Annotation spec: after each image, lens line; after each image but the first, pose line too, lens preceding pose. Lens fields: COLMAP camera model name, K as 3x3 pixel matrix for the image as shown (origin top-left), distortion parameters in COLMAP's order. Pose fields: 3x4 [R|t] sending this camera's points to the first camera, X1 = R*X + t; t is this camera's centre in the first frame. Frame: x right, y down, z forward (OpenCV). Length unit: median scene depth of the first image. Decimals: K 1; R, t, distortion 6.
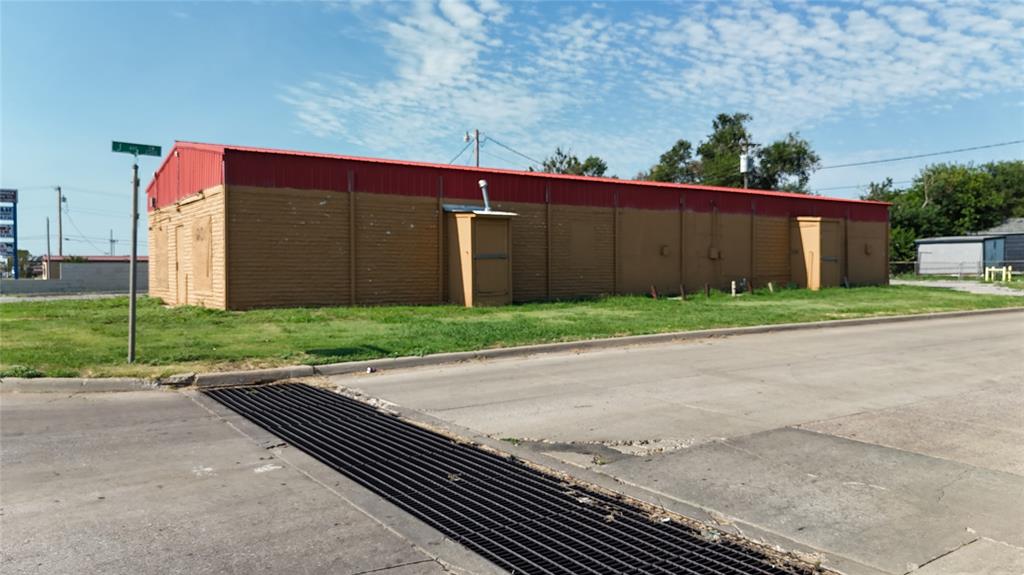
lens RADIAL K [[759.8, 0, 513.6], [0, 759.8, 284.9], [0, 0, 1]] dist [0.053412, -0.035111]
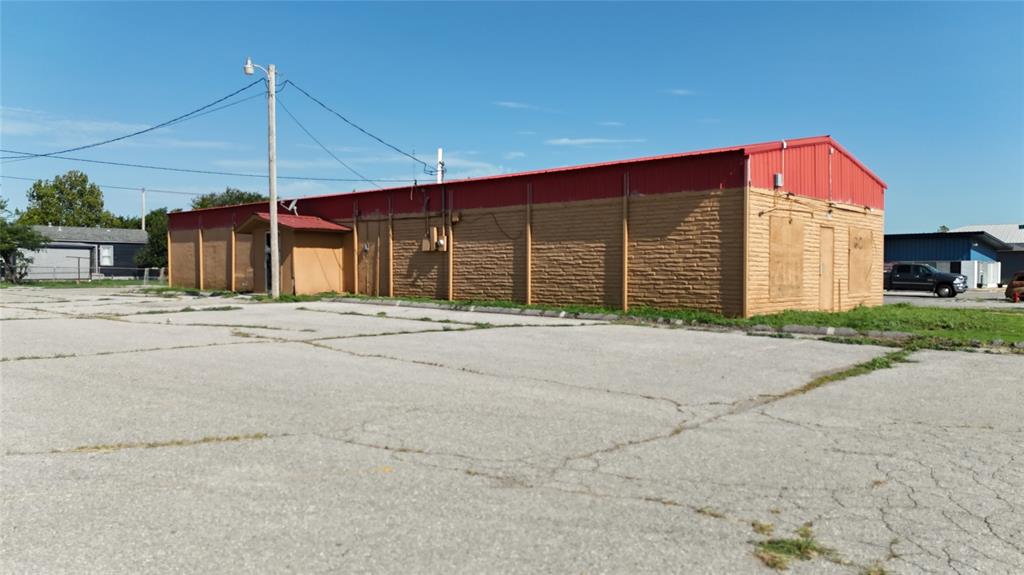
lens RADIAL K [[759.8, 0, 520.2], [0, 759.8, 292.0], [0, 0, 1]] dist [0.053412, -0.035111]
pose [[-0.227443, -0.016677, 0.973649, -1.309298], [0.014189, 0.999690, 0.020437, -0.023820], [-0.973688, 0.018463, -0.227136, 1.639386]]
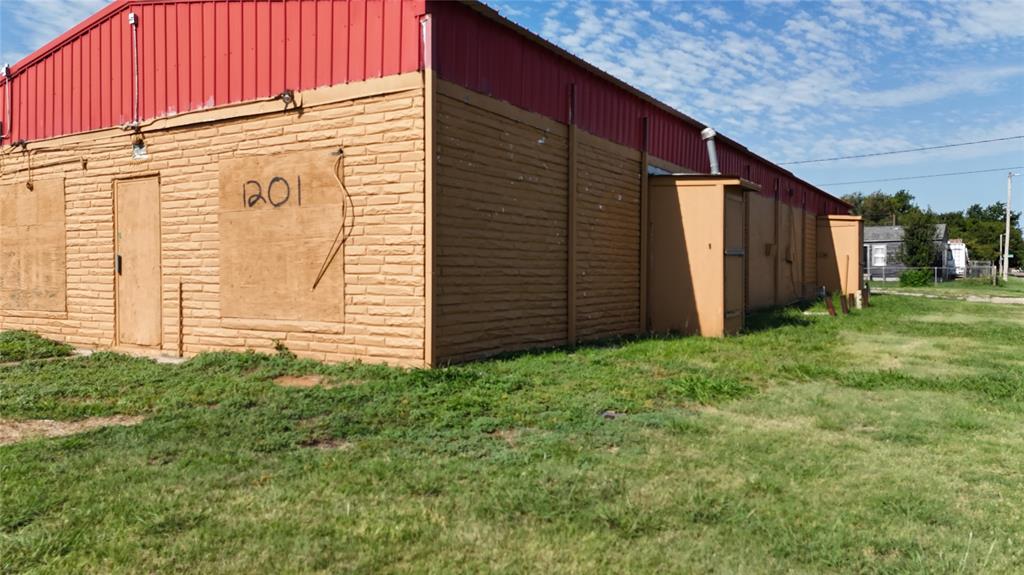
lens RADIAL K [[759.8, 0, 510.6], [0, 759.8, 286.7], [0, 0, 1]] dist [0.053412, -0.035111]
pose [[0.918600, -0.001751, 0.395186, -0.429513], [0.003384, 0.999988, -0.003435, -0.009046], [-0.395175, 0.004492, 0.918595, 0.506746]]
